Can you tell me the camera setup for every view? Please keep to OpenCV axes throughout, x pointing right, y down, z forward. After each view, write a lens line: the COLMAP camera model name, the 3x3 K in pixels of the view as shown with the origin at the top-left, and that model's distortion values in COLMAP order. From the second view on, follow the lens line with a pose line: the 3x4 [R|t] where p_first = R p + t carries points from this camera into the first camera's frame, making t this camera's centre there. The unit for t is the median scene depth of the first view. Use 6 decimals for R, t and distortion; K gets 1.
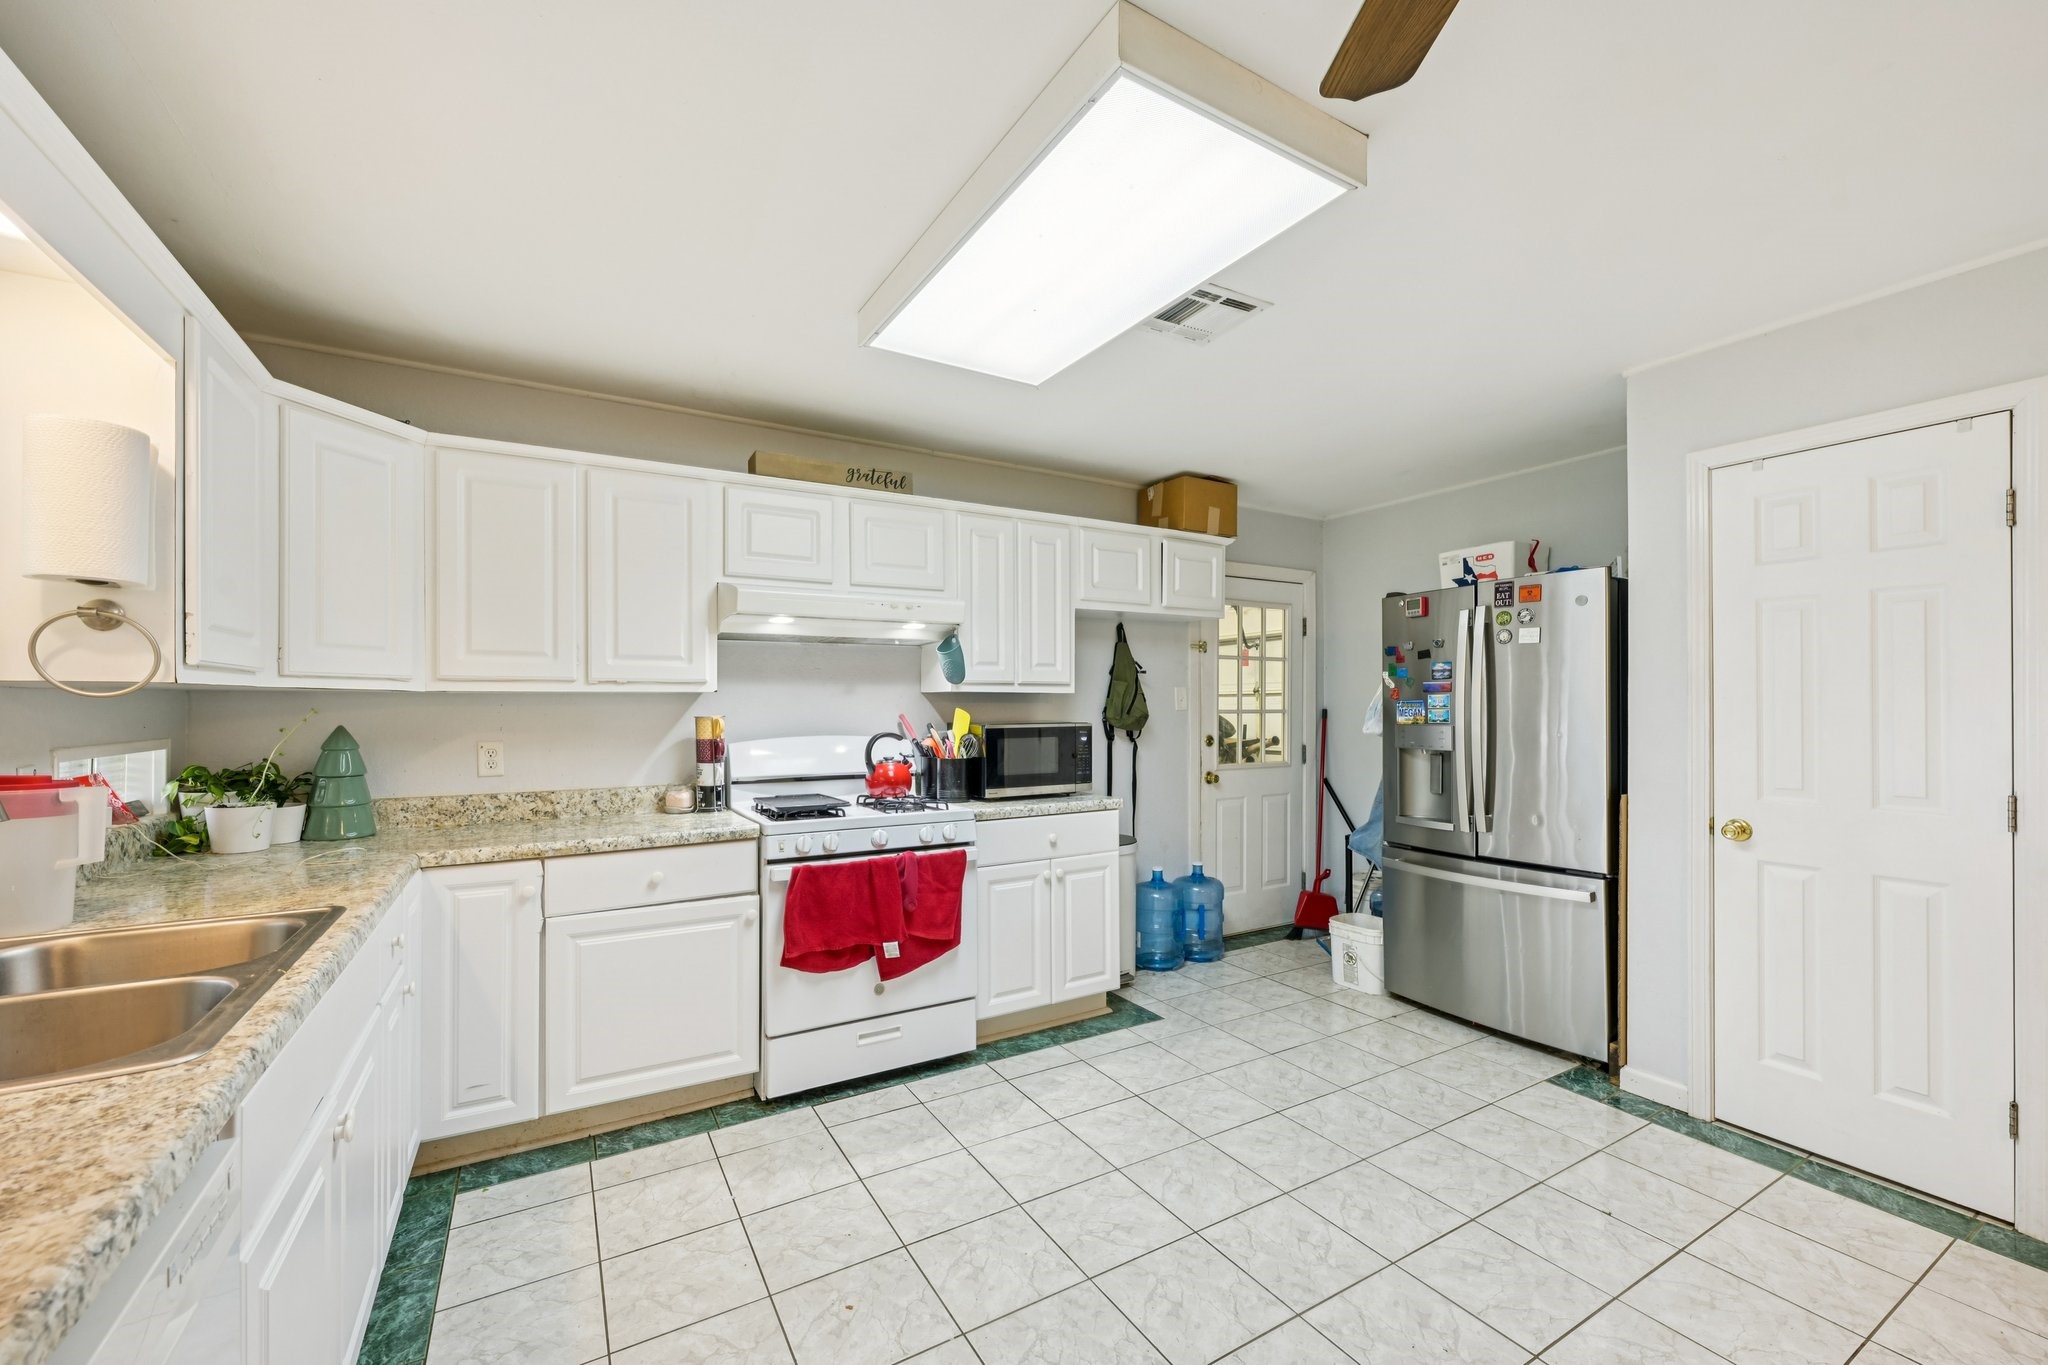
lens RADIAL K [[815.3, 0, 1019.0], [0, 815.3, 703.9], [0, 0, 1]] dist [0.001962, -0.000453]
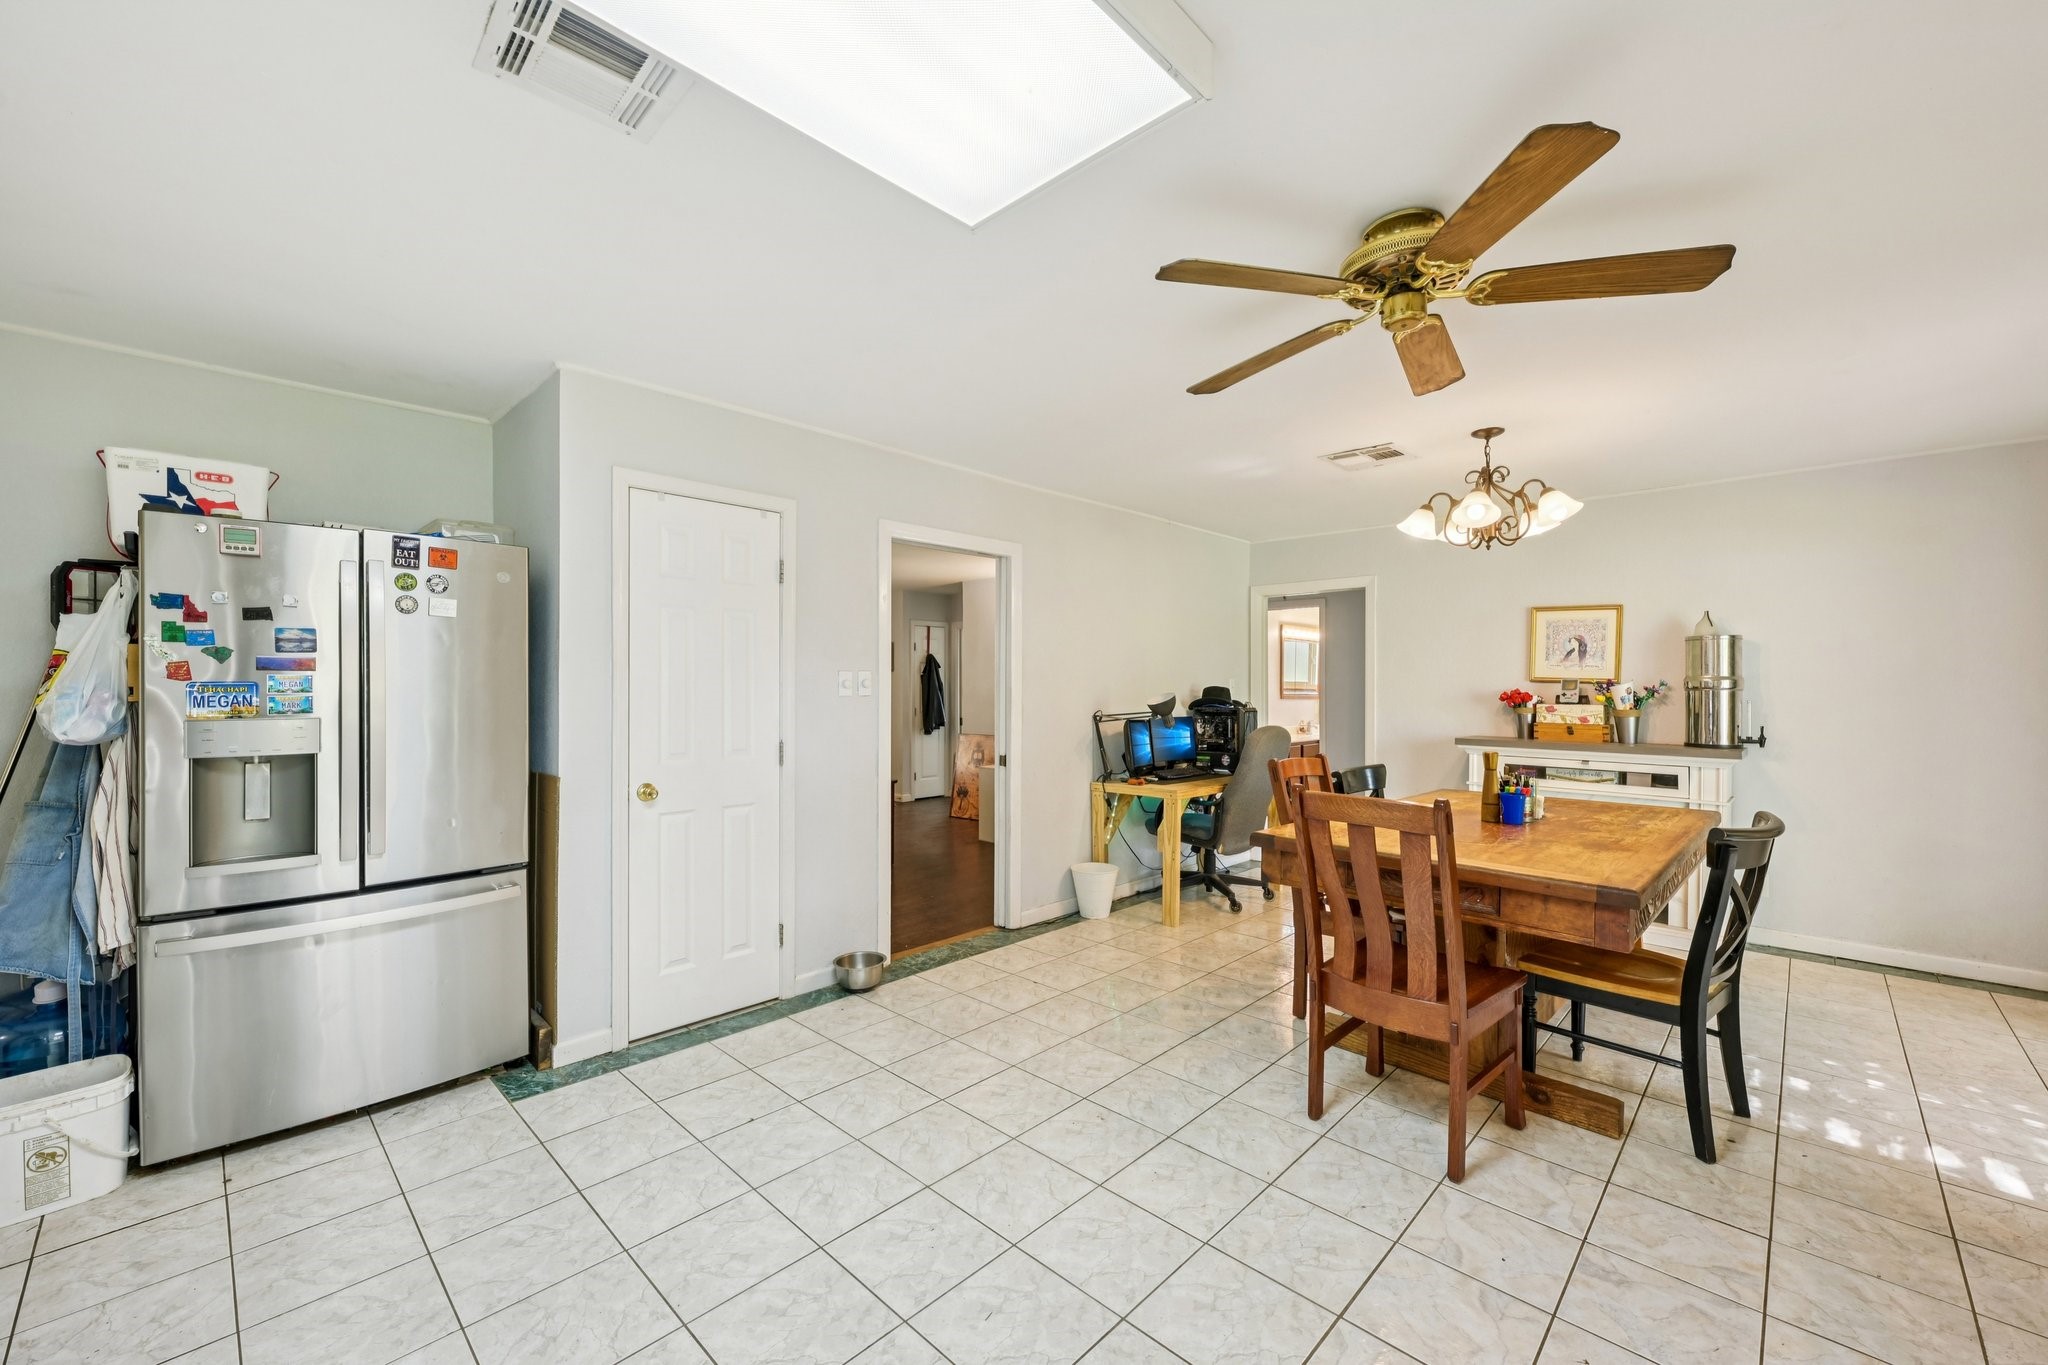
lens RADIAL K [[815.3, 0, 1030.6], [0, 815.3, 687.5], [0, 0, 1]] dist [0.001962, -0.000453]
pose [[-0.271253, -0.000912, 0.962508, -0.363345], [-0.000910, 0.999999, 0.000691, -0.001530], [-0.962508, -0.000689, -0.271253, 0.648281]]
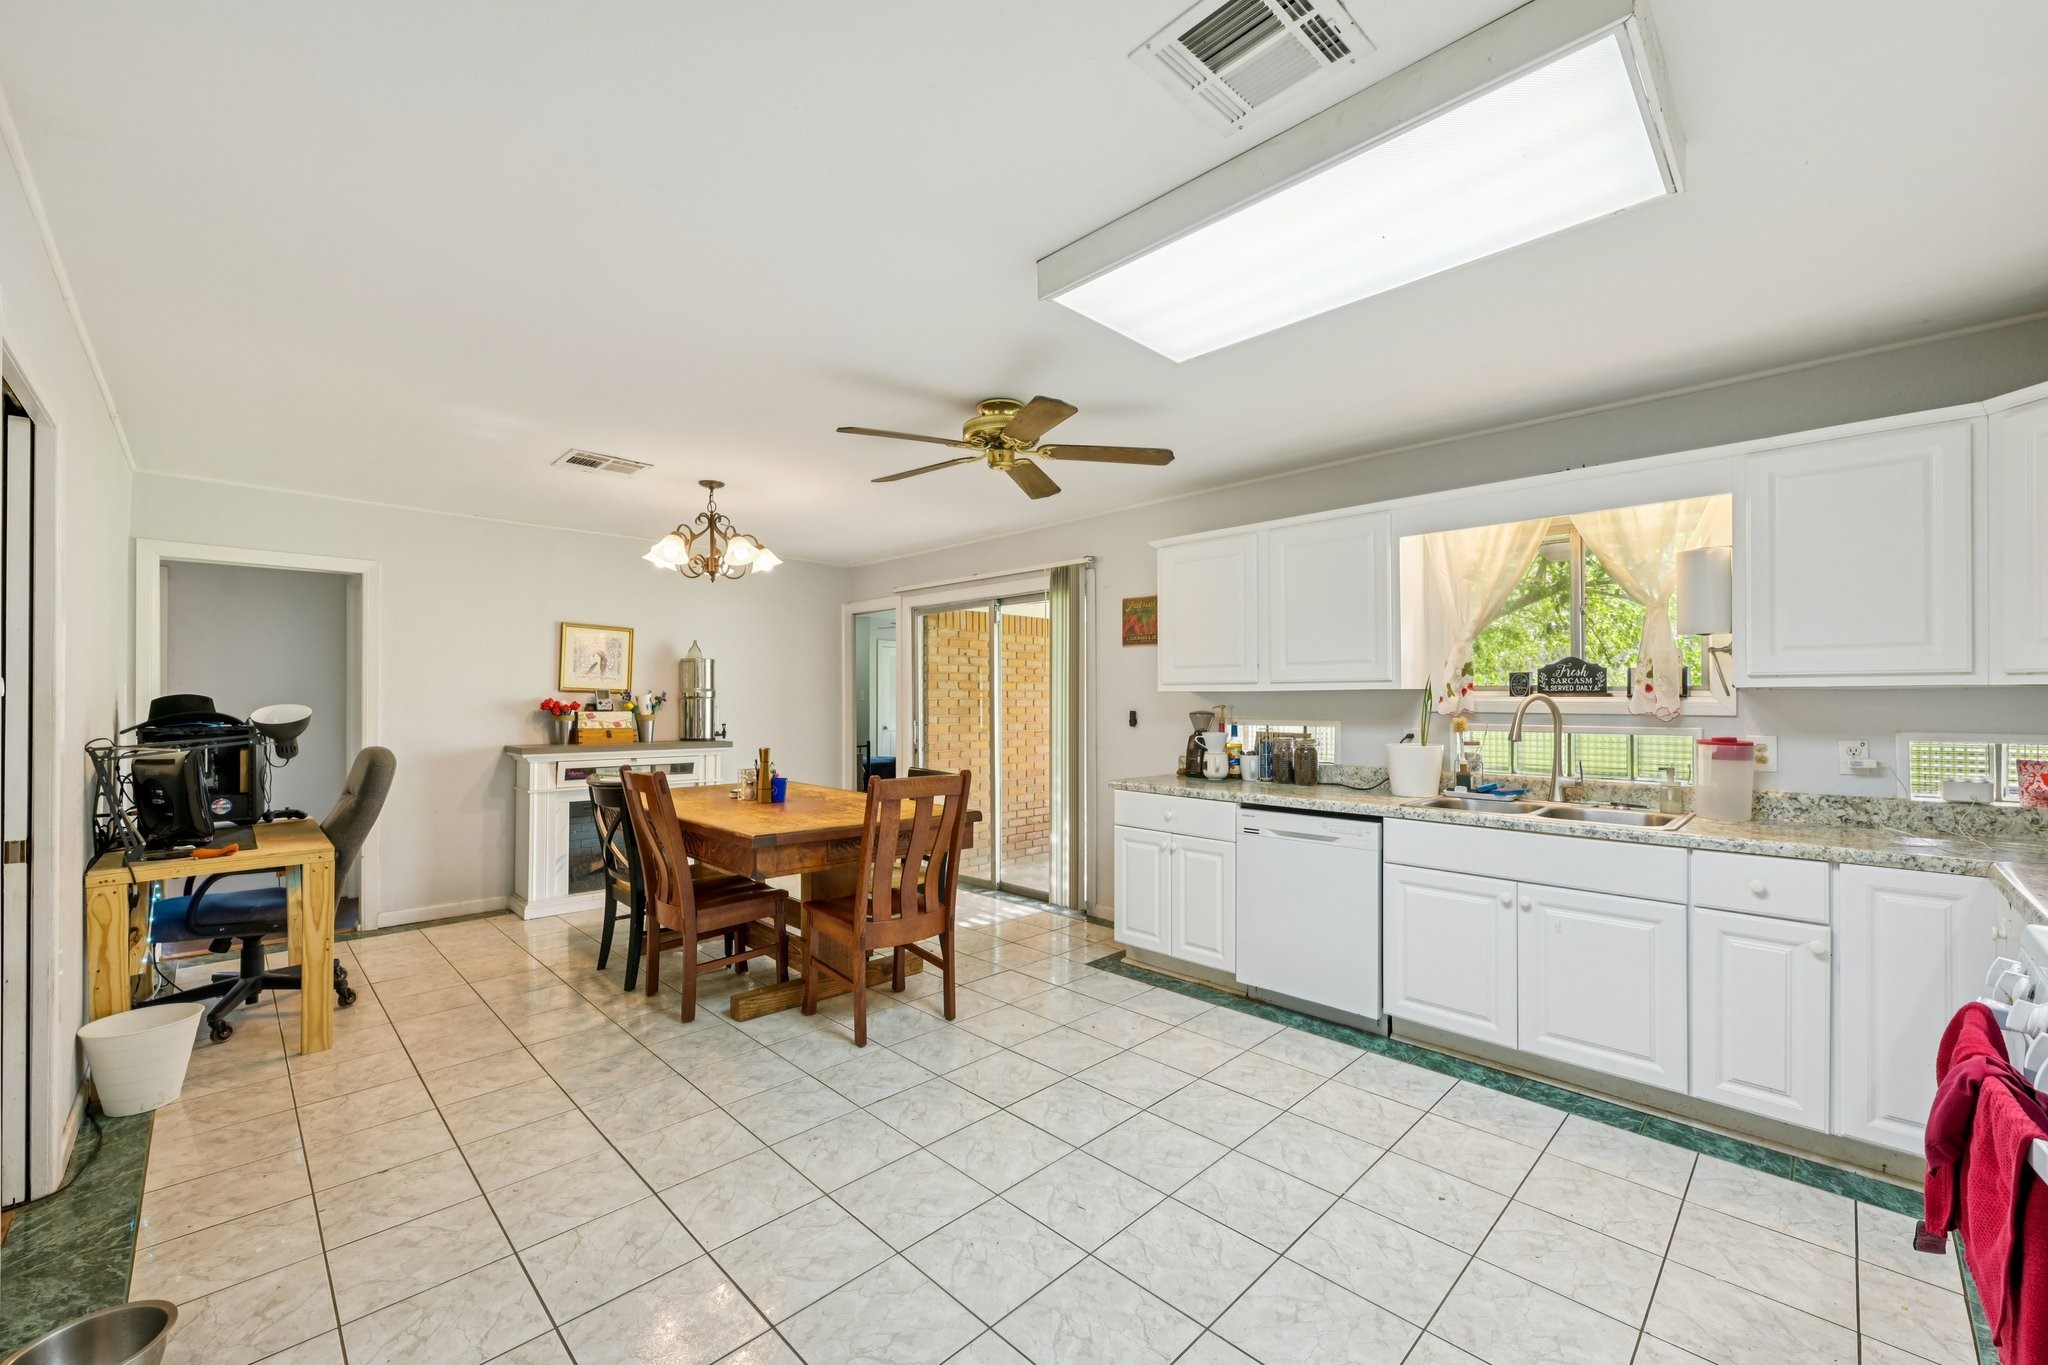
lens RADIAL K [[815.3, 0, 1018.5], [0, 815.3, 694.3], [0, 0, 1]] dist [0.001962, -0.000453]
pose [[-0.969339, -0.002019, -0.245721, 0.409803], [-0.001286, 0.999994, -0.003143, -0.002296], [0.245726, -0.002730, -0.969336, 1.182637]]
